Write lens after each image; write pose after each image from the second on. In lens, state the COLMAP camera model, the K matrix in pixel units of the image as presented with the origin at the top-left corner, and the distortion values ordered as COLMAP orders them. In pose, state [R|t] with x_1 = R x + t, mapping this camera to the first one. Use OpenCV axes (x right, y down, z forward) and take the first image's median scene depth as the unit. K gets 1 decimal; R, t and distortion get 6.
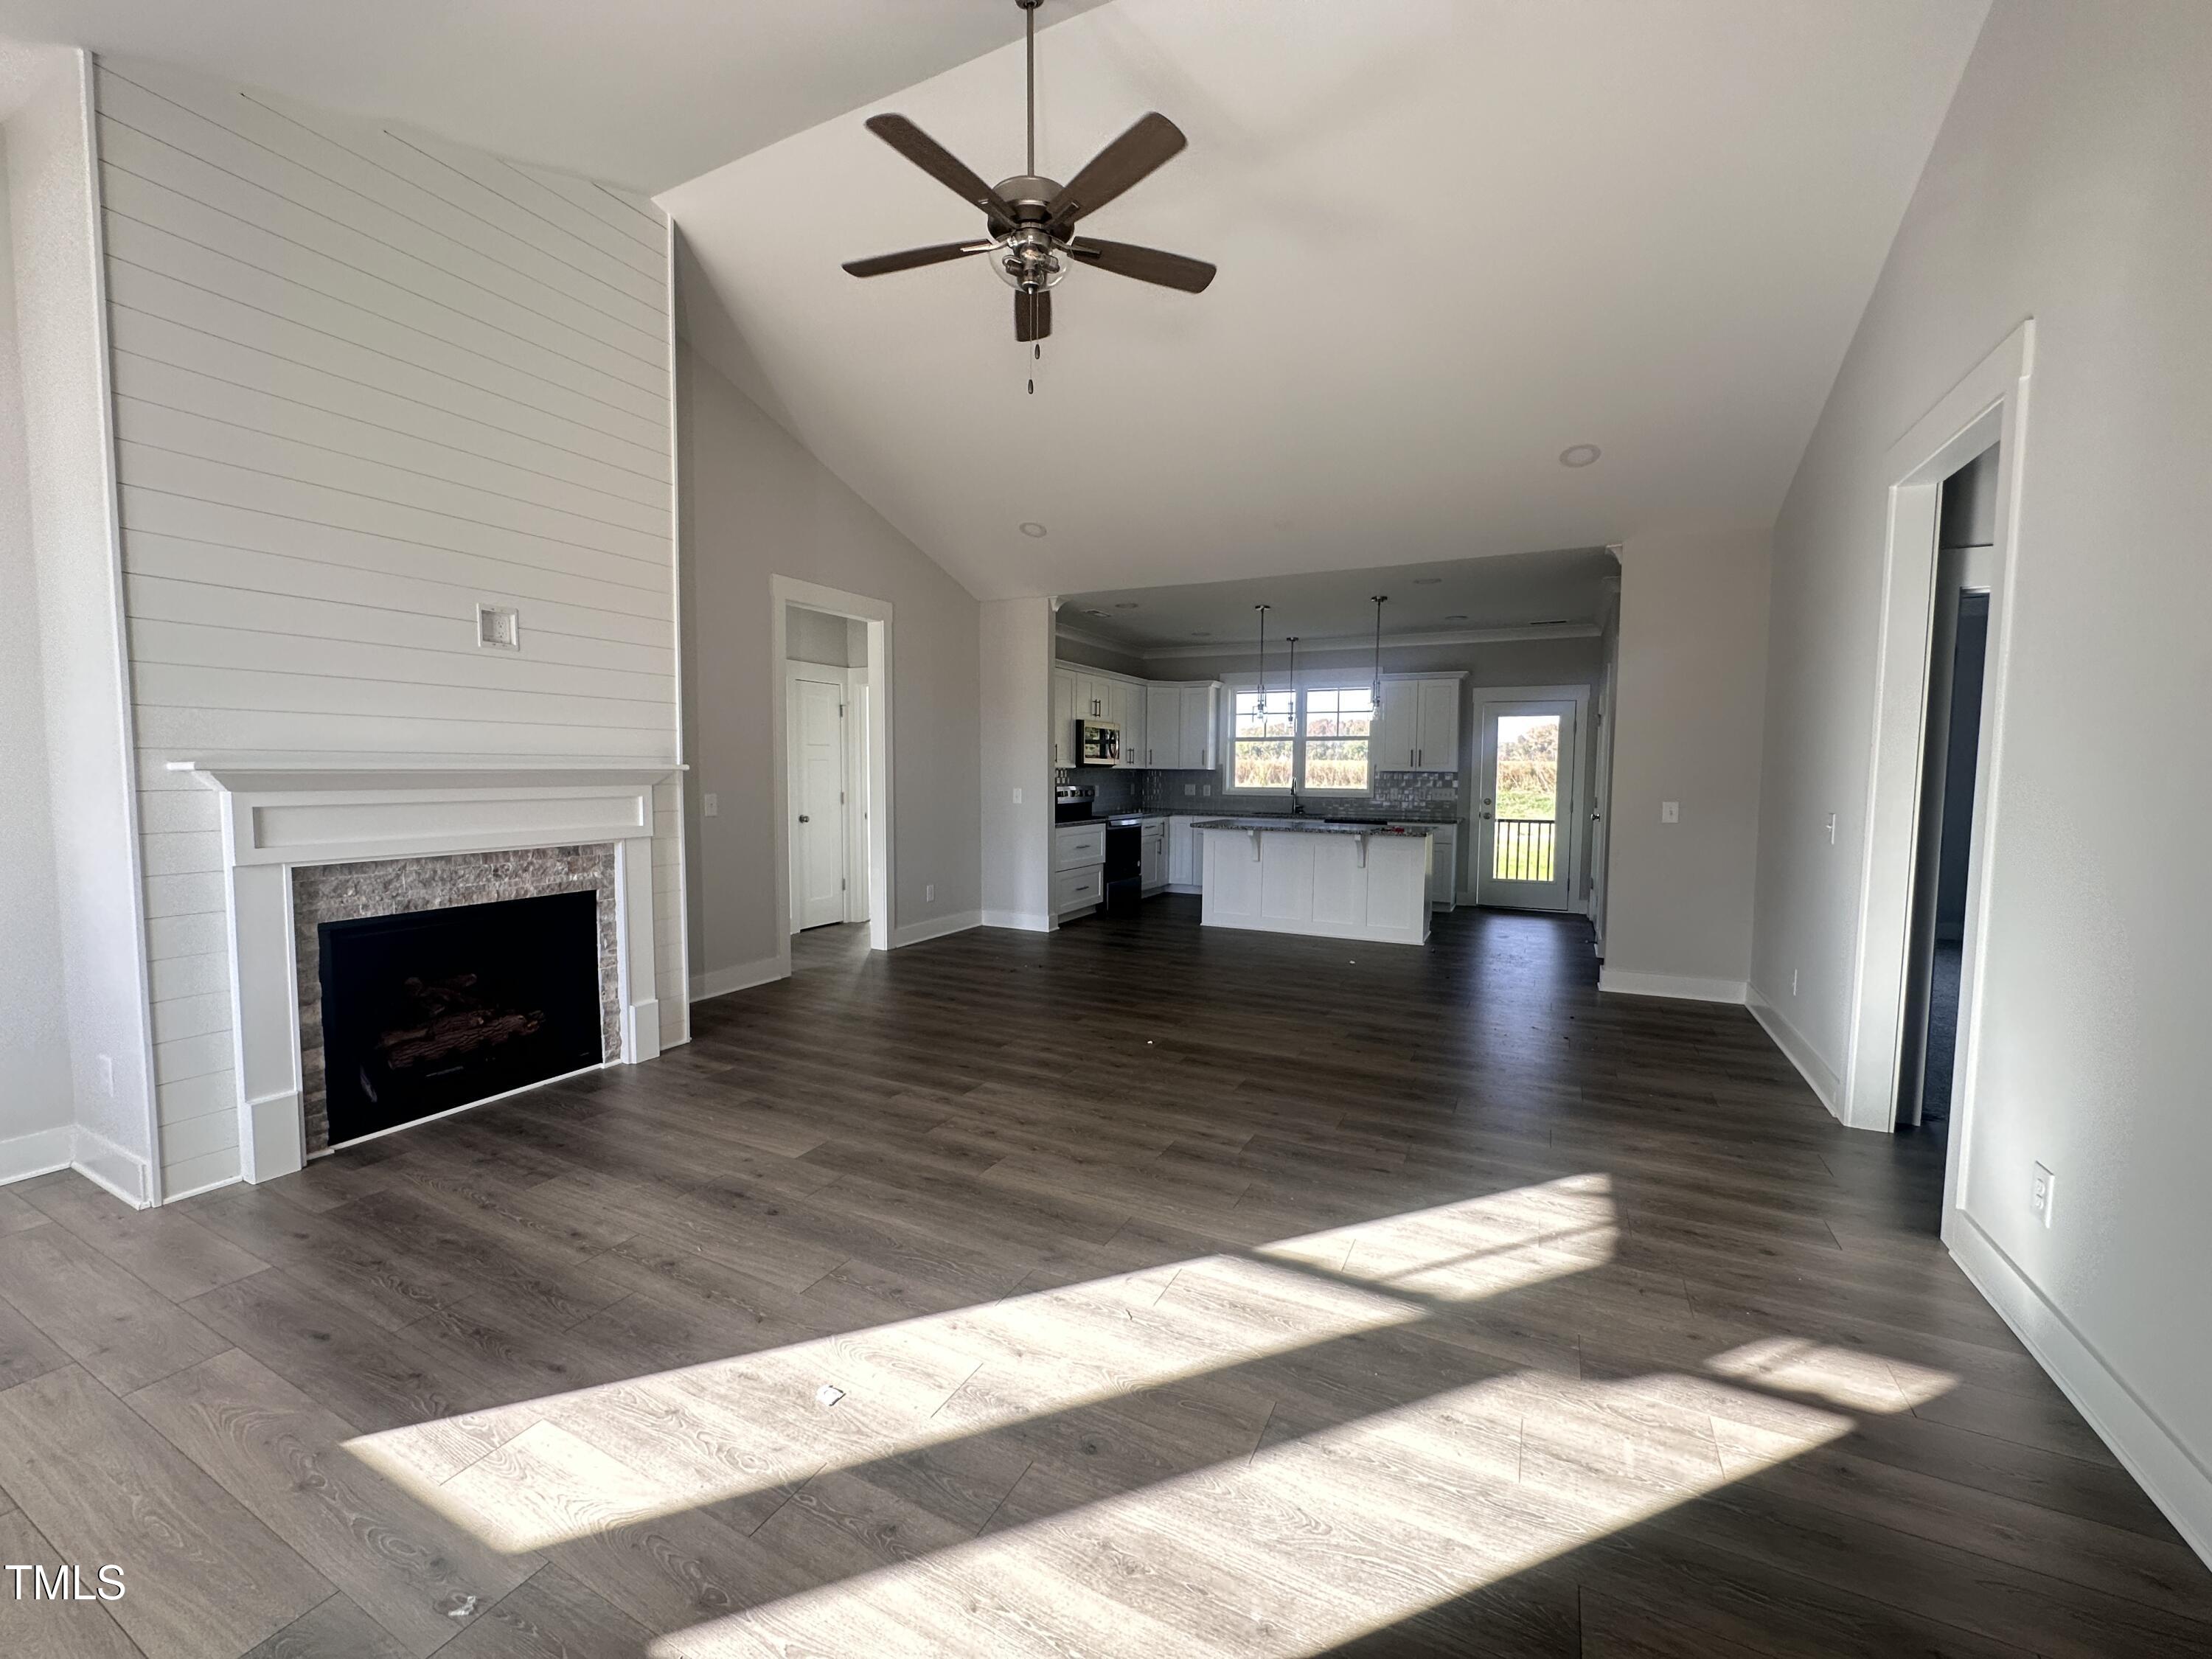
lens RADIAL K [[882.6, 0, 1107.3], [0, 882.6, 840.9], [0, 0, 1]] dist [-0.001496, 0.000380]
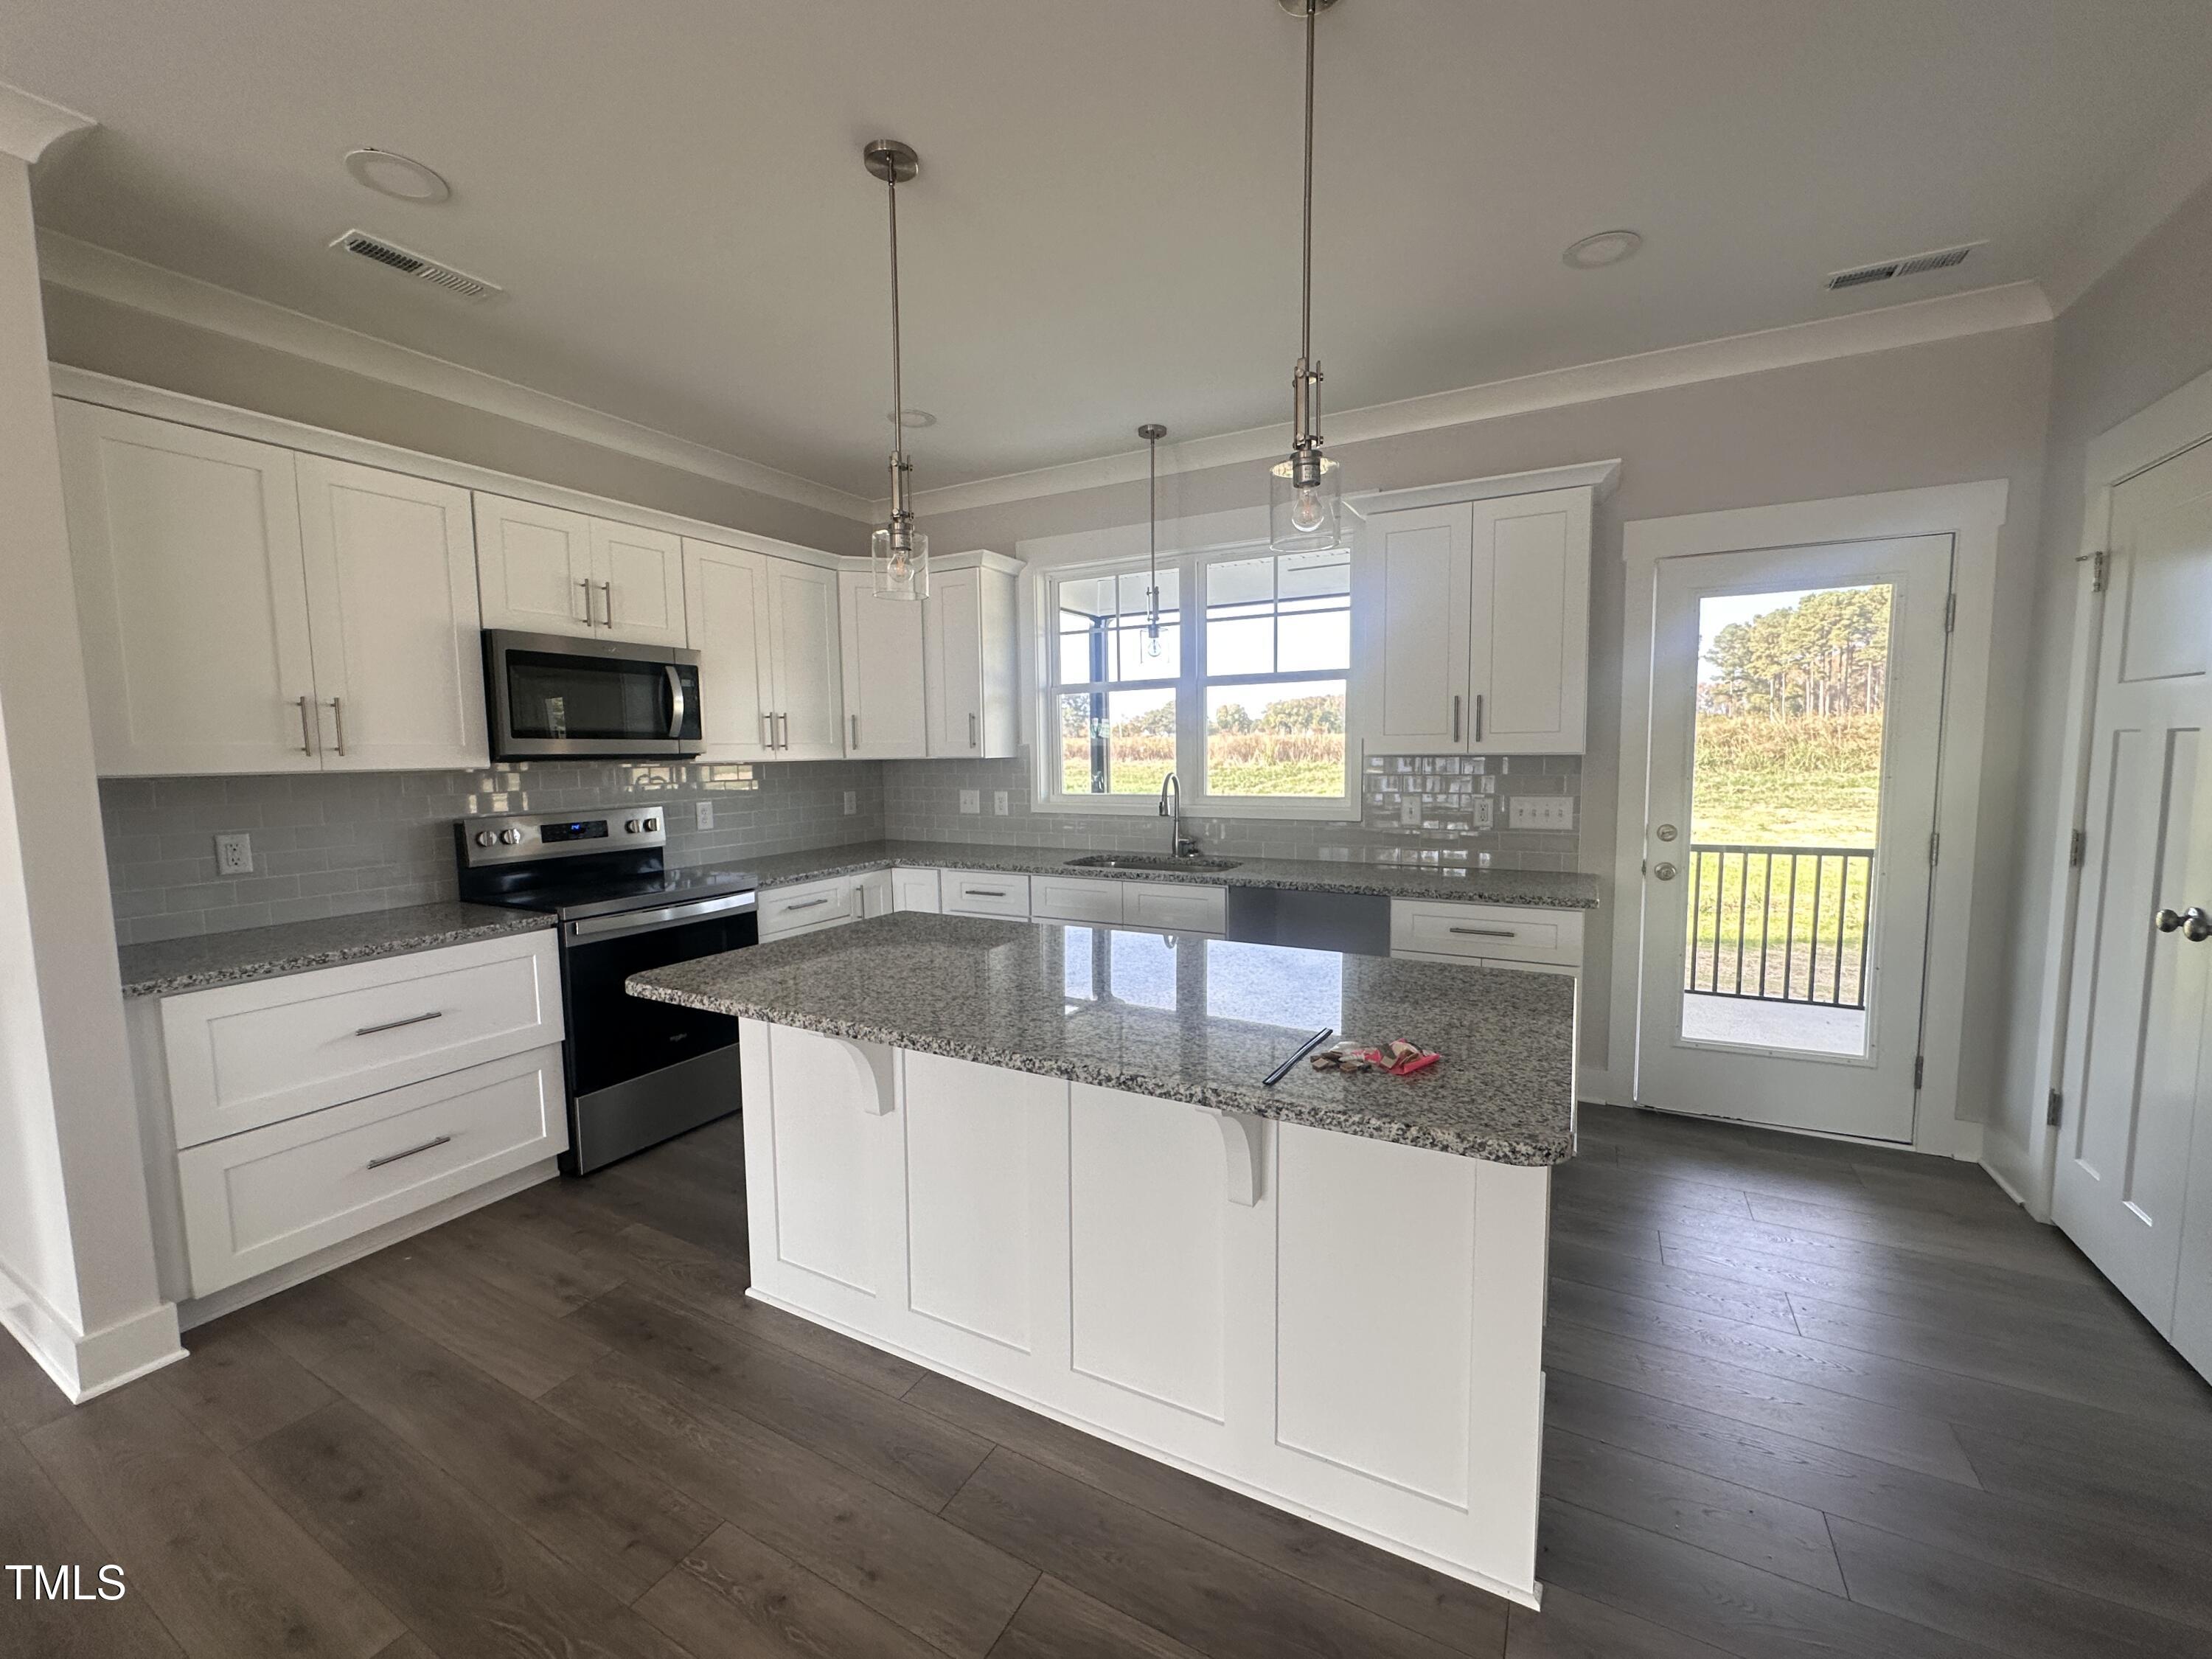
lens RADIAL K [[882.6, 0, 1114.7], [0, 882.6, 821.2], [0, 0, 1]] dist [-0.001496, 0.000380]
pose [[0.999156, -0.020670, -0.035489, 0.200564], [0.020879, 0.999767, 0.005550, -0.052213], [0.035366, -0.006286, 0.999355, 0.582902]]
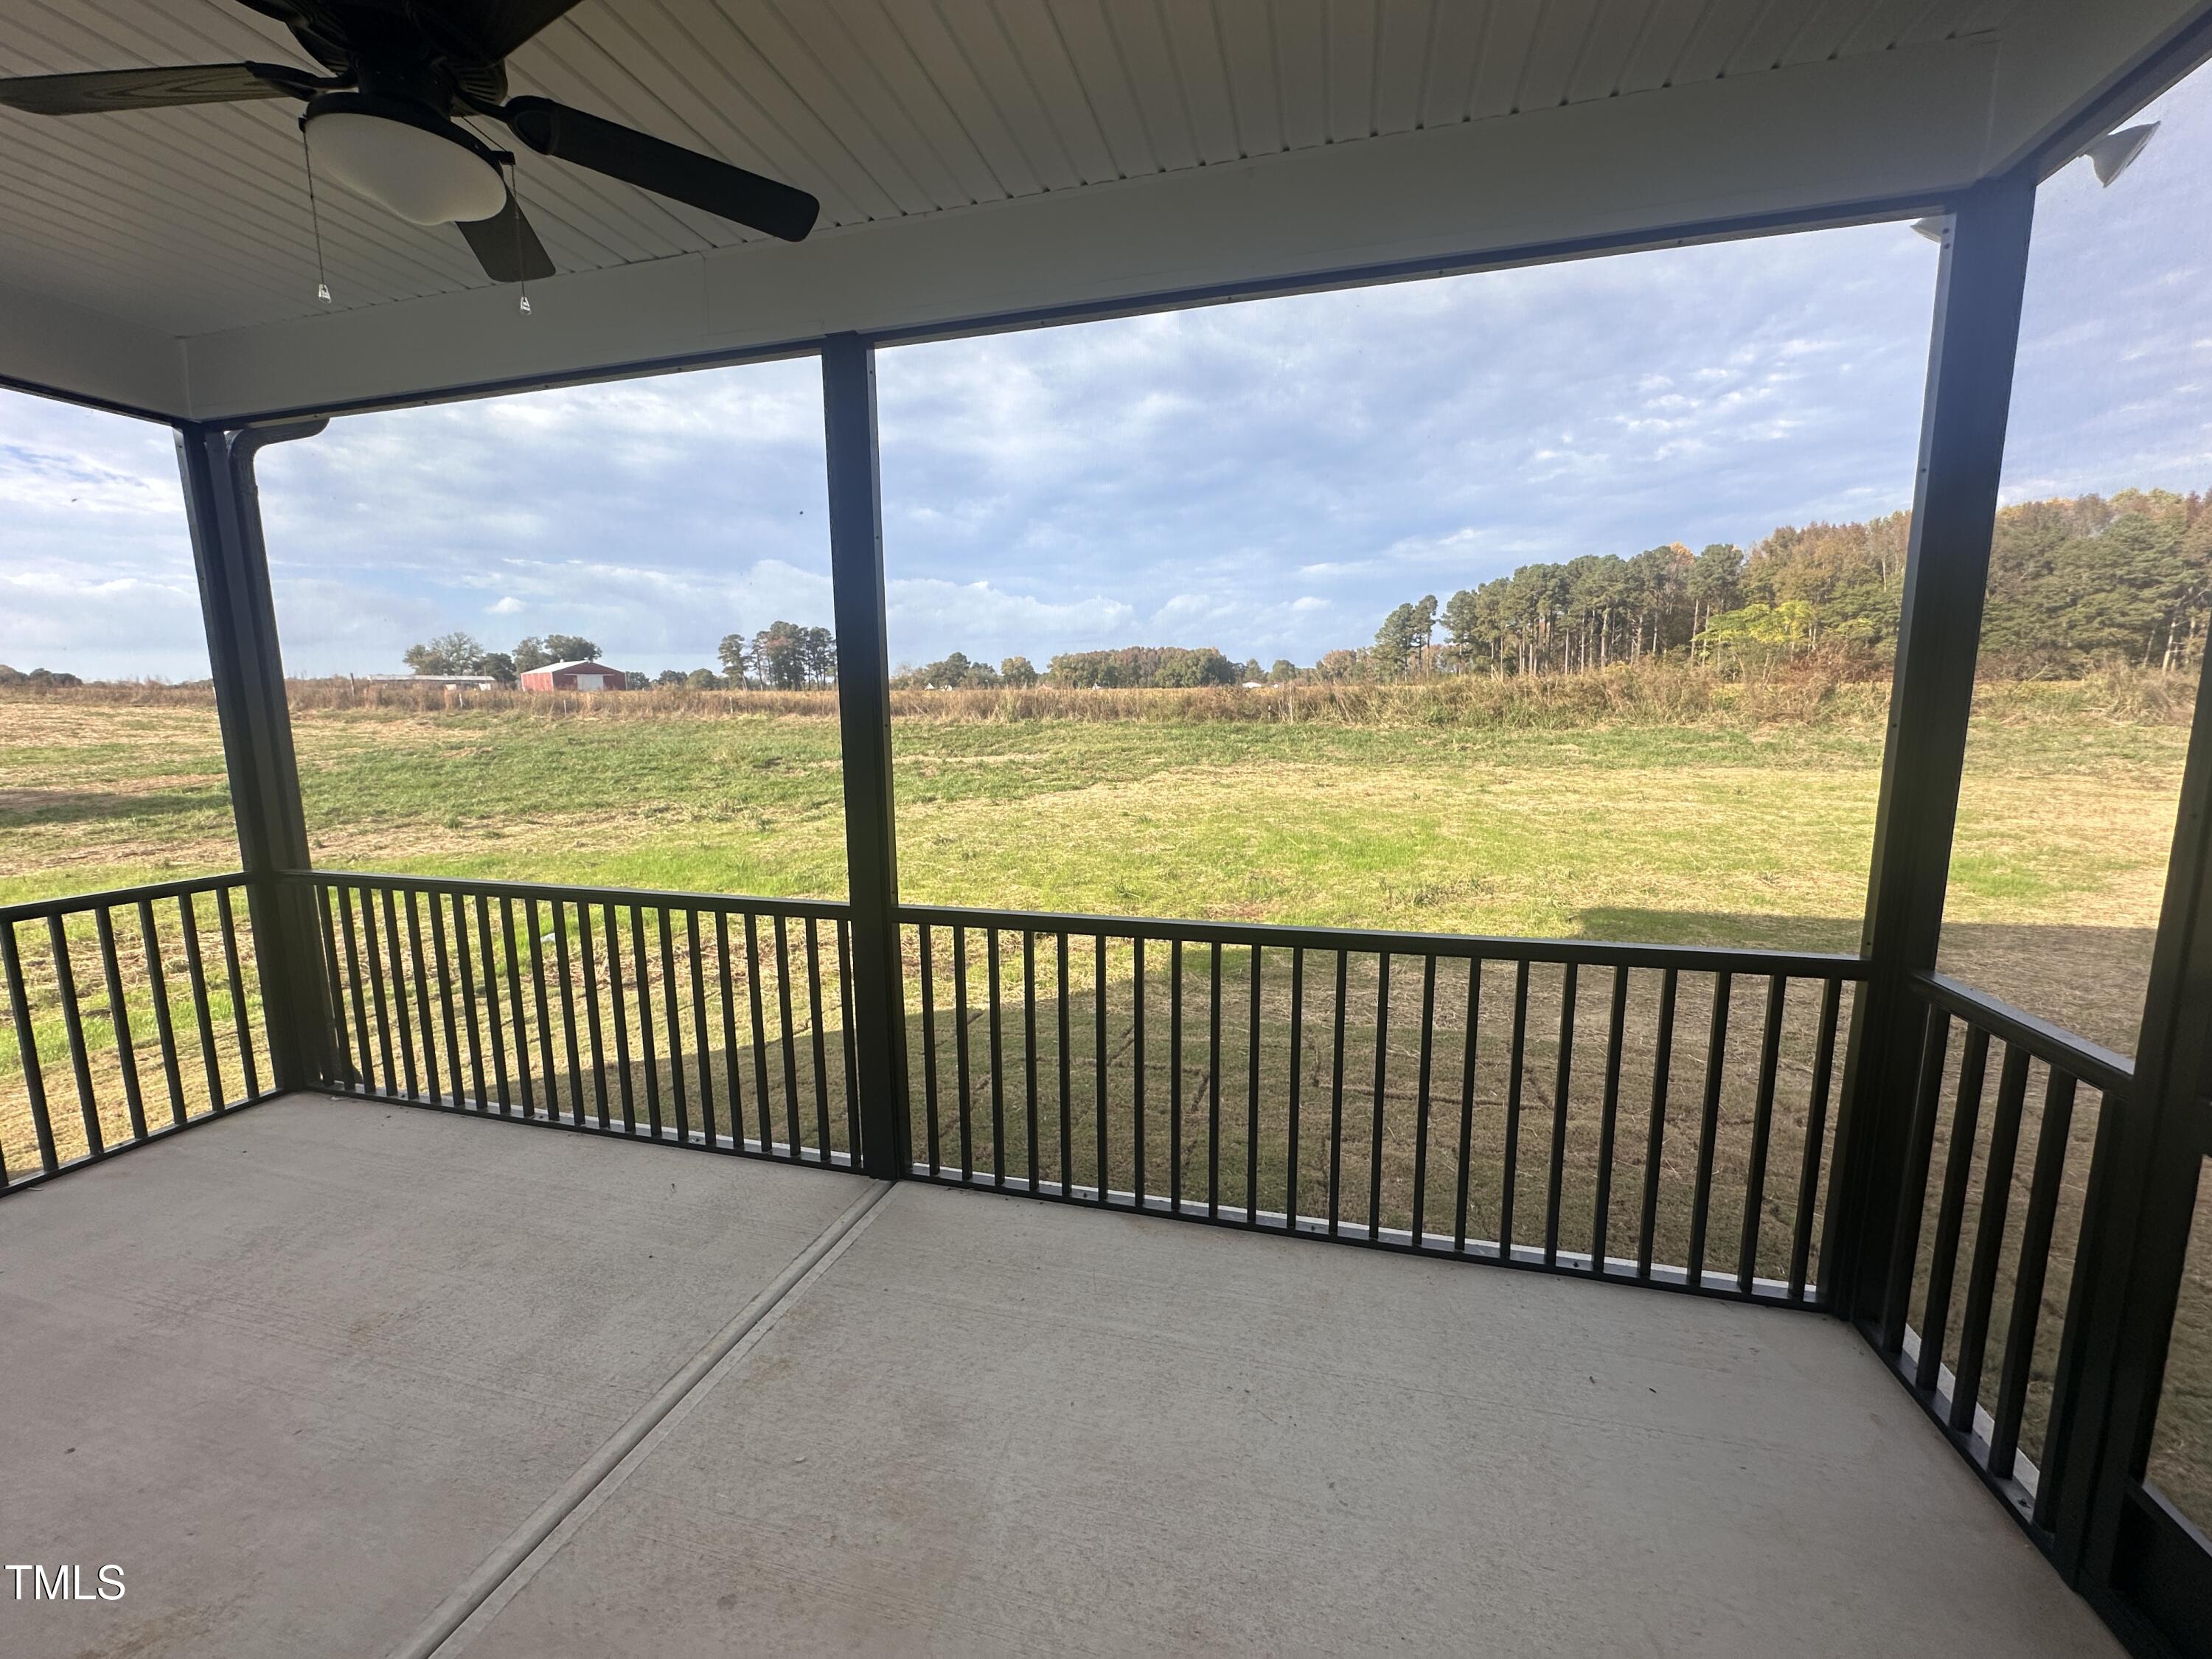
lens RADIAL K [[882.6, 0, 1112.5], [0, 882.6, 825.9], [0, 0, 1]] dist [-0.001496, 0.000380]
pose [[0.979409, -0.047692, 0.196173, 0.205813], [0.034804, 0.997035, 0.068628, -0.052796], [-0.198864, -0.060388, 0.978165, 0.590451]]
